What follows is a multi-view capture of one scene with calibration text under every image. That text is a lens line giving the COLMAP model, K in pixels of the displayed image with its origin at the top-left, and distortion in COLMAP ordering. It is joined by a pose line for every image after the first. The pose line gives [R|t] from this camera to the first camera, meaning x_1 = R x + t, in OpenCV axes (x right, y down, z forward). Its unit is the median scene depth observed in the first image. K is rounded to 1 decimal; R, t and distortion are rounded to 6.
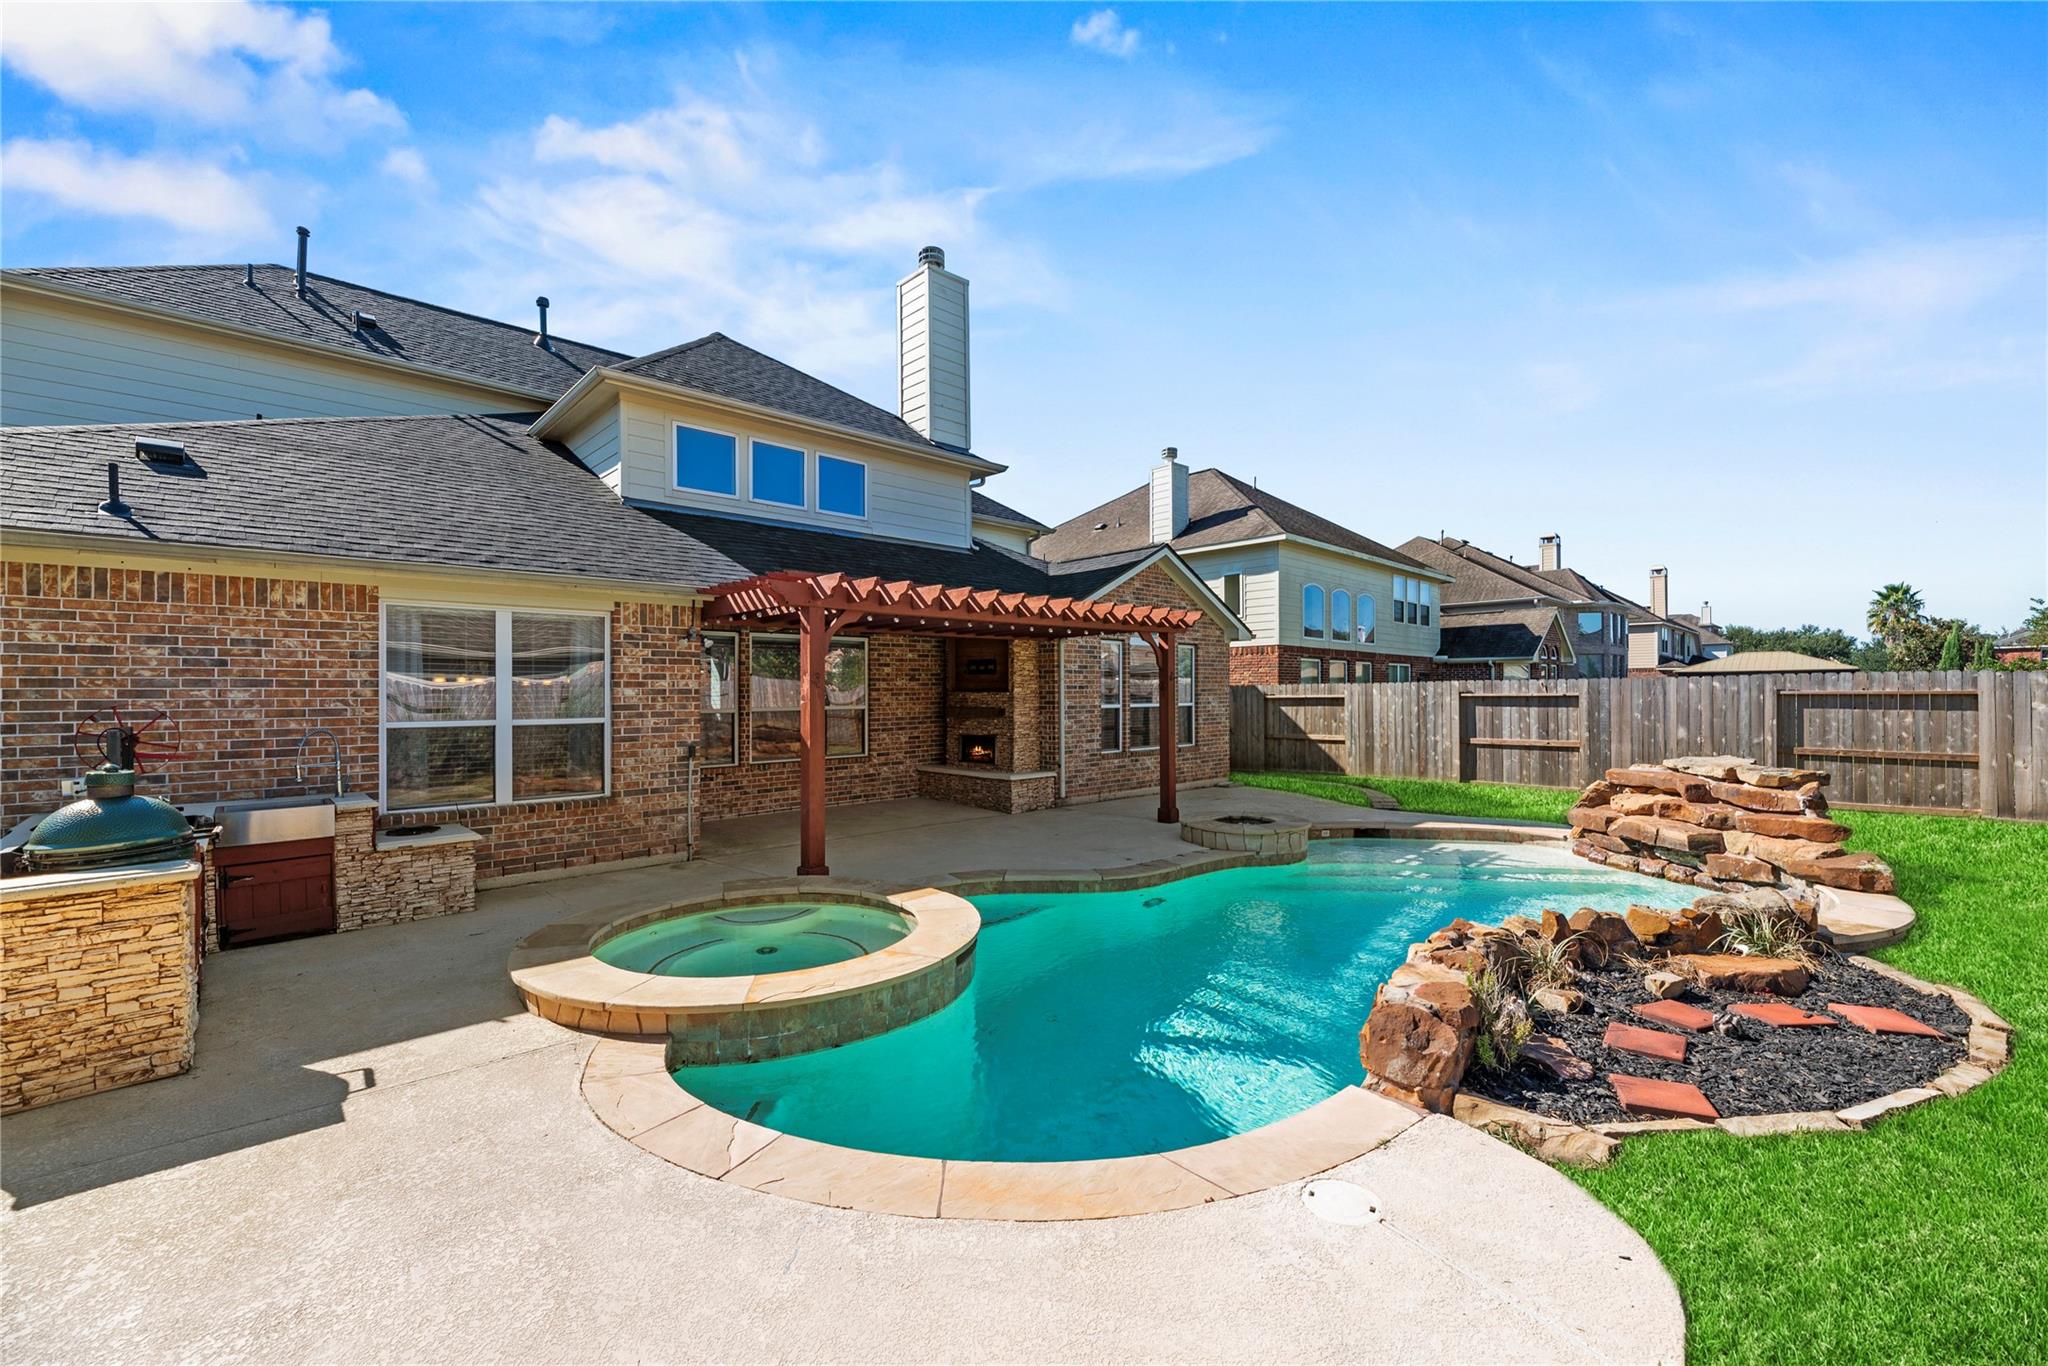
lens RADIAL K [[837.9, 0, 1029.2], [0, 837.9, 679.3], [0, 0, 1]] dist [-0.000937, 0.001689]
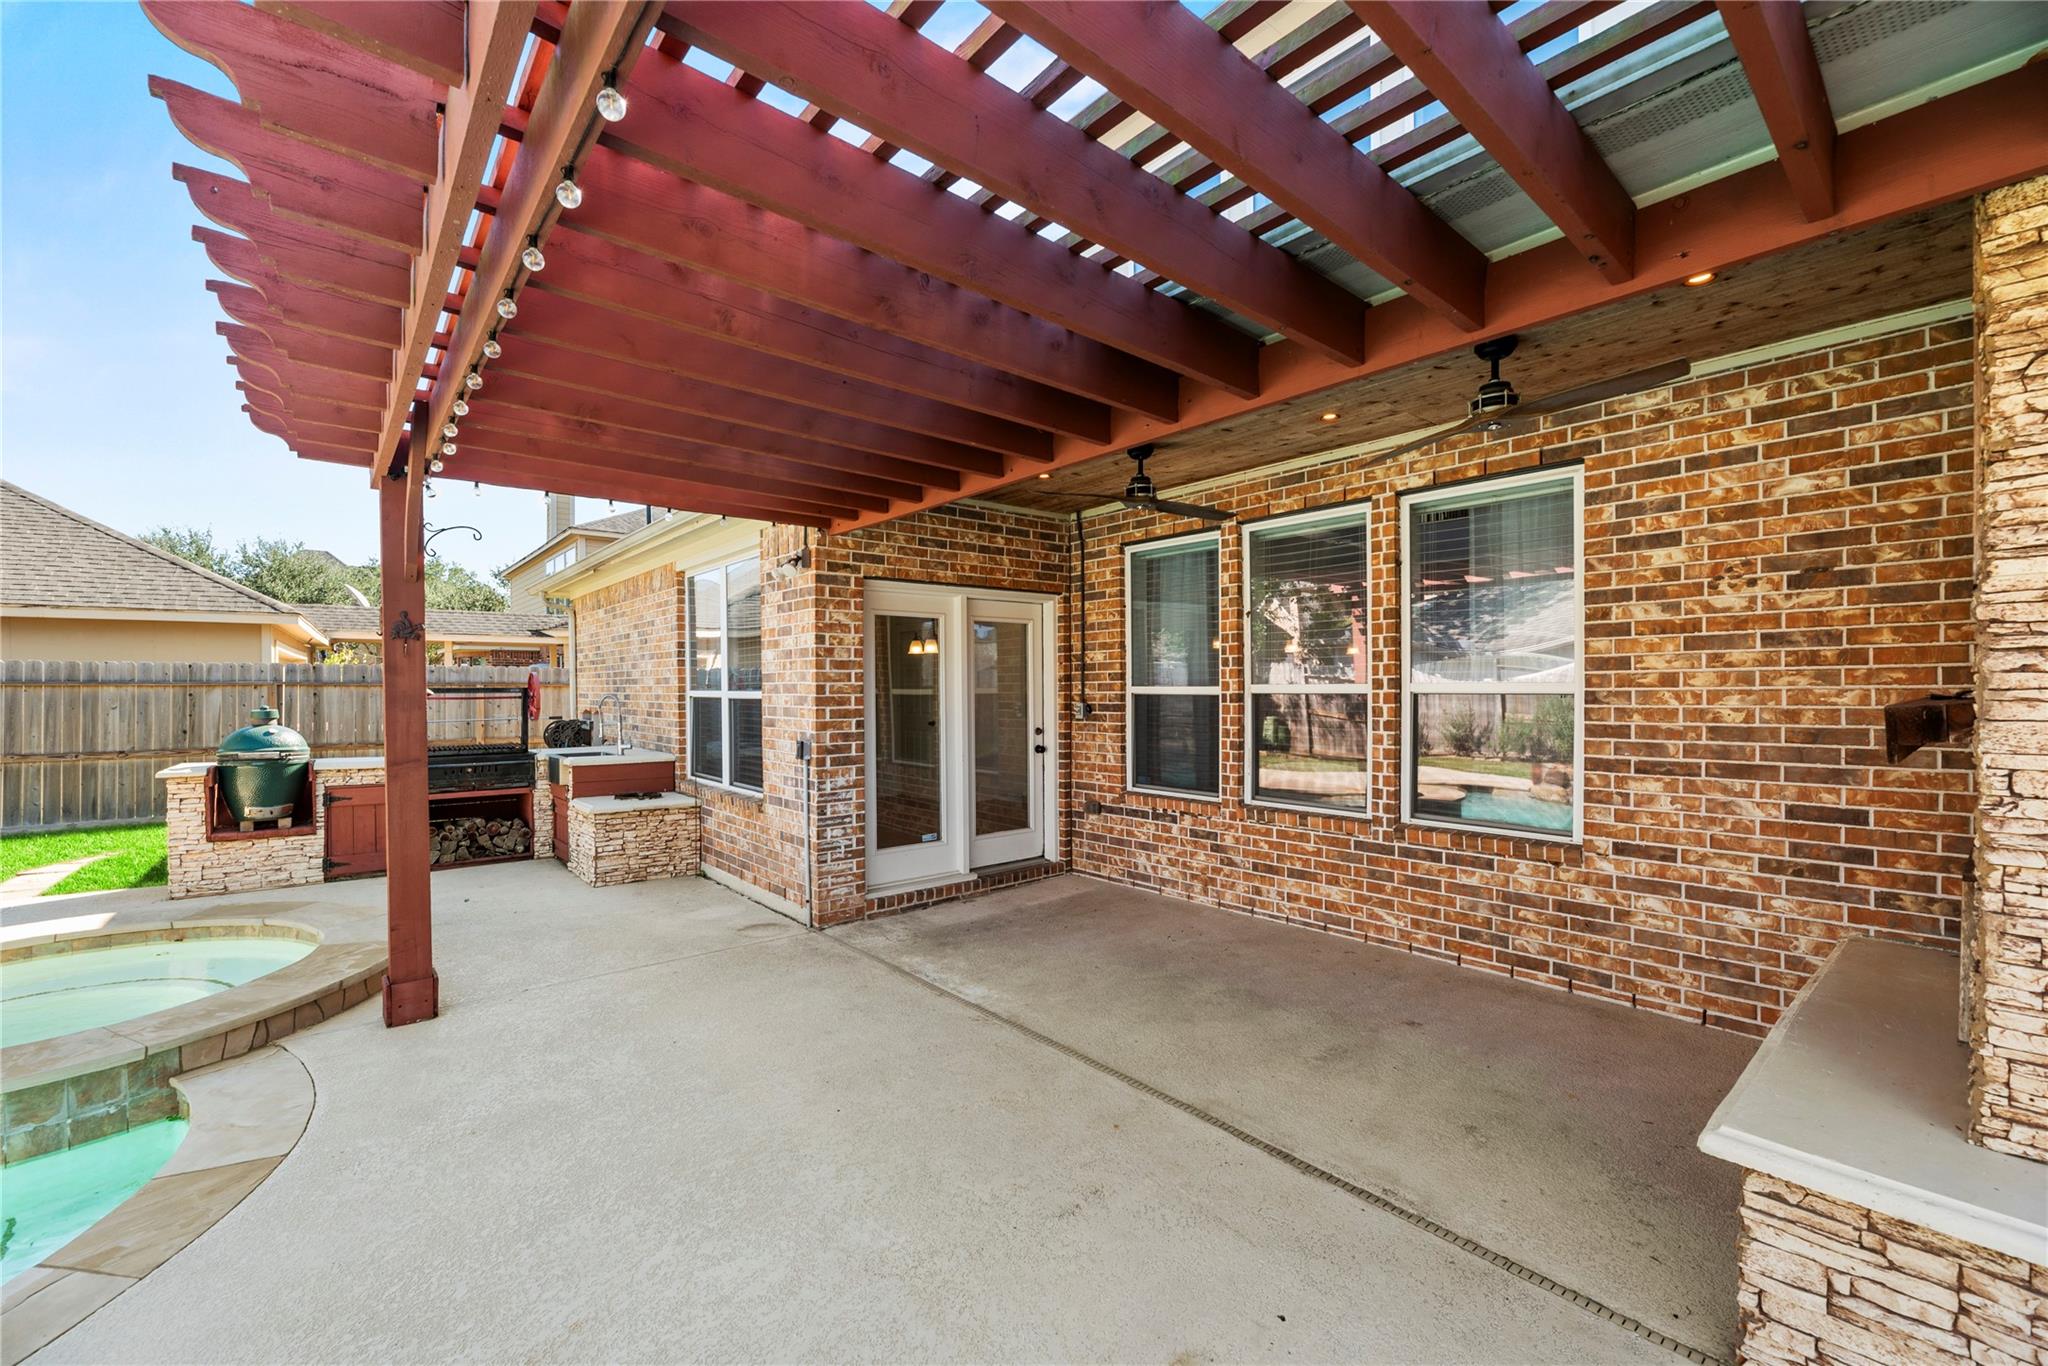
lens RADIAL K [[837.9, 0, 1066.0], [0, 837.9, 703.3], [0, 0, 1]] dist [-0.000937, 0.001689]
pose [[-0.059441, 0.021651, -0.997997, 0.200194], [0.016689, 0.999647, 0.020693, 0.045553], [0.998092, -0.015425, -0.059781, 1.287145]]
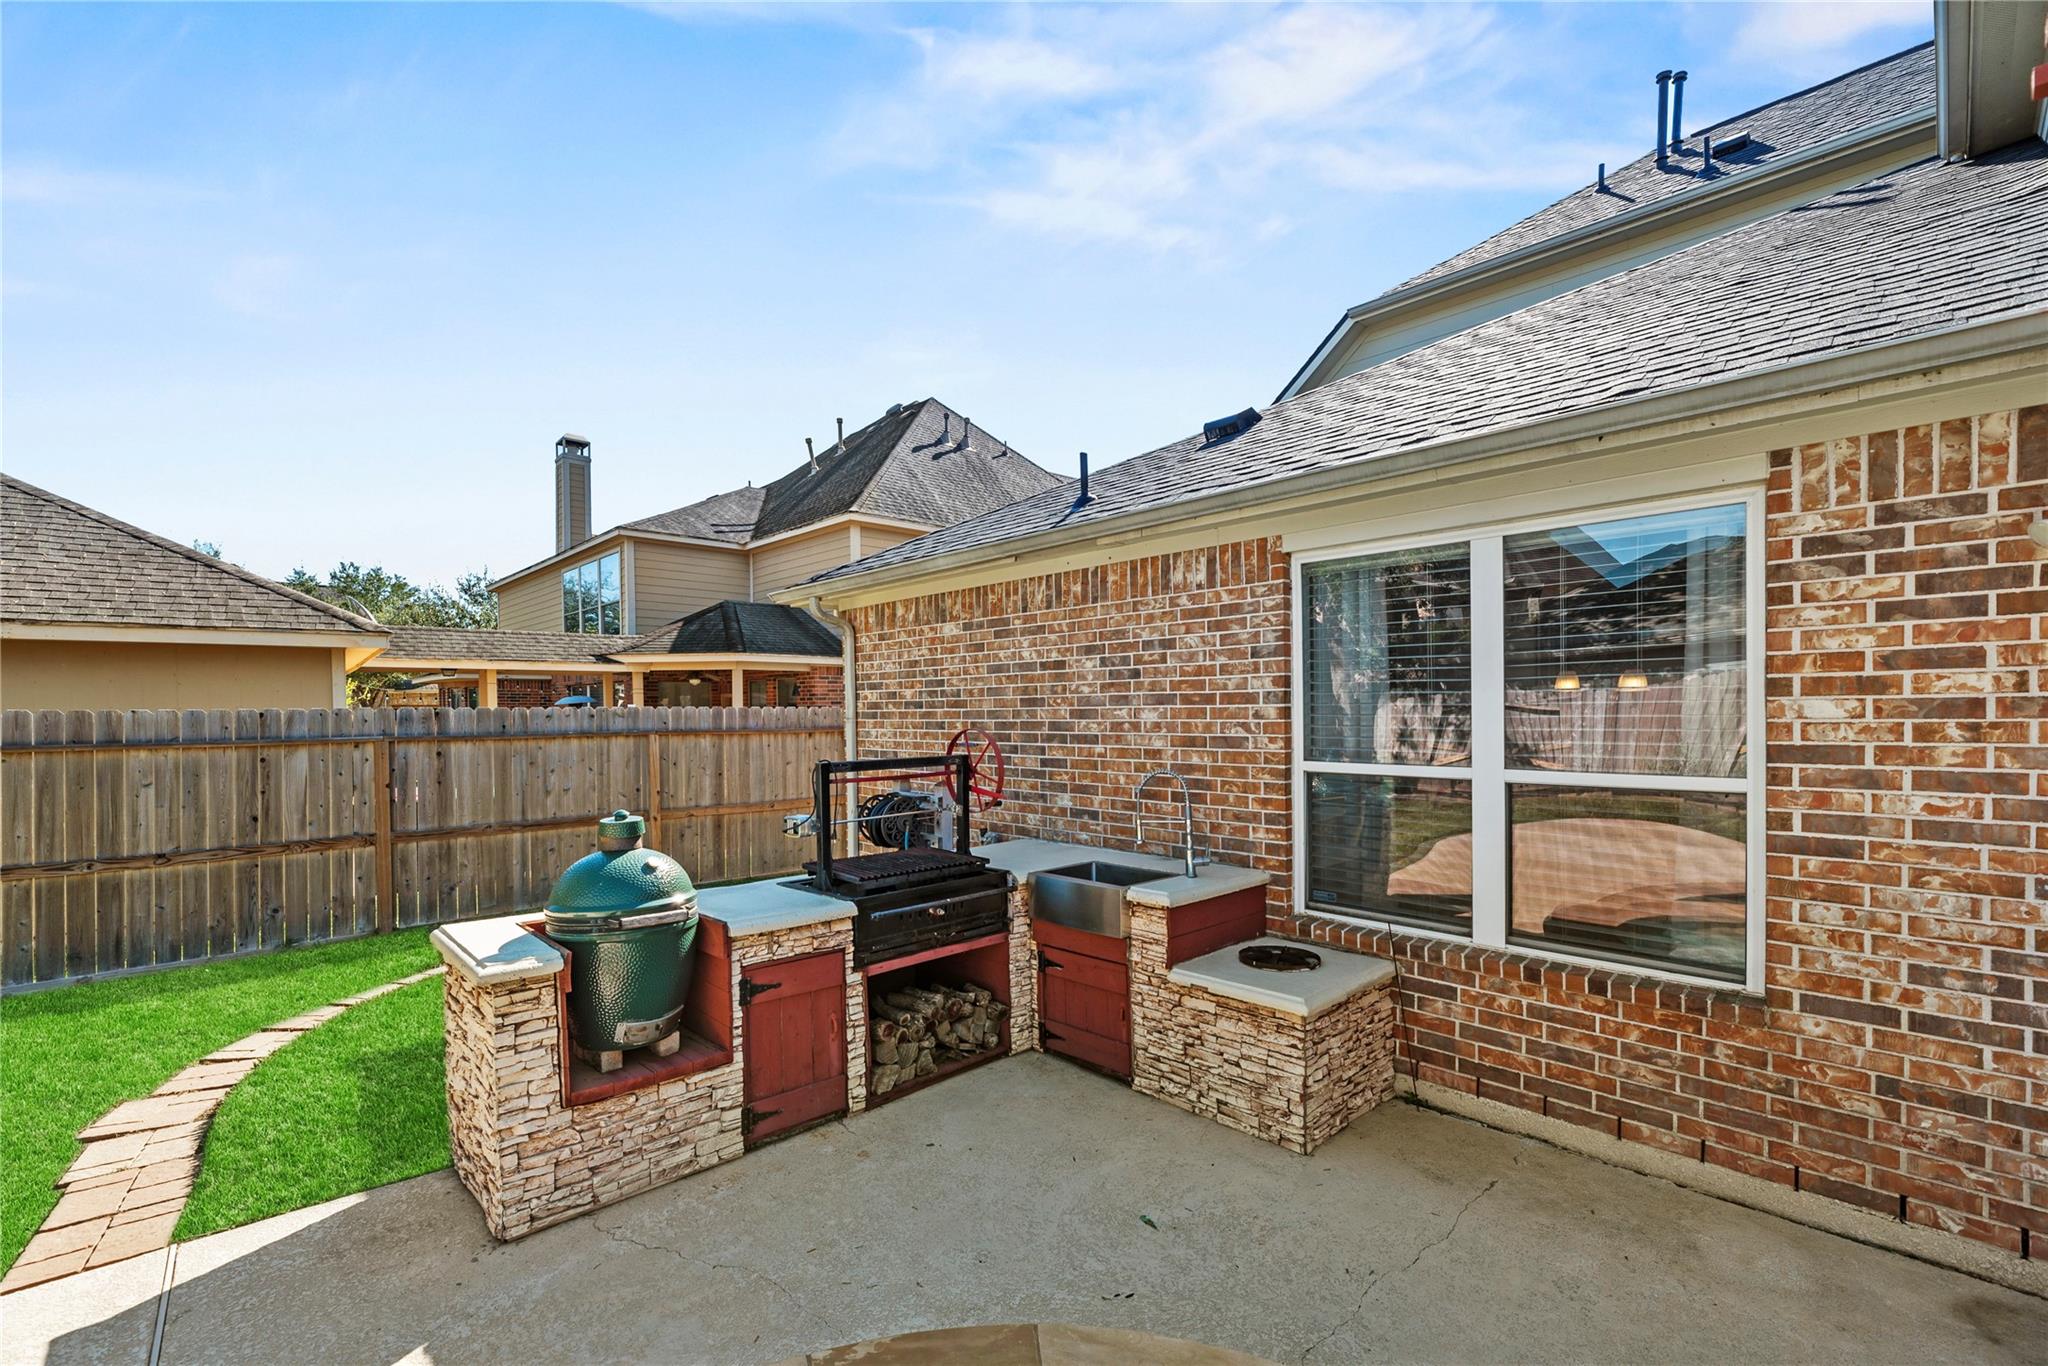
lens RADIAL K [[837.9, 0, 1039.0], [0, 837.9, 731.2], [0, 0, 1]] dist [-0.000937, 0.001689]
pose [[0.009322, 0.028979, -0.999537, -0.143871], [0.023786, 0.999291, 0.029193, 0.006694], [0.999674, -0.024047, 0.008626, 0.683140]]
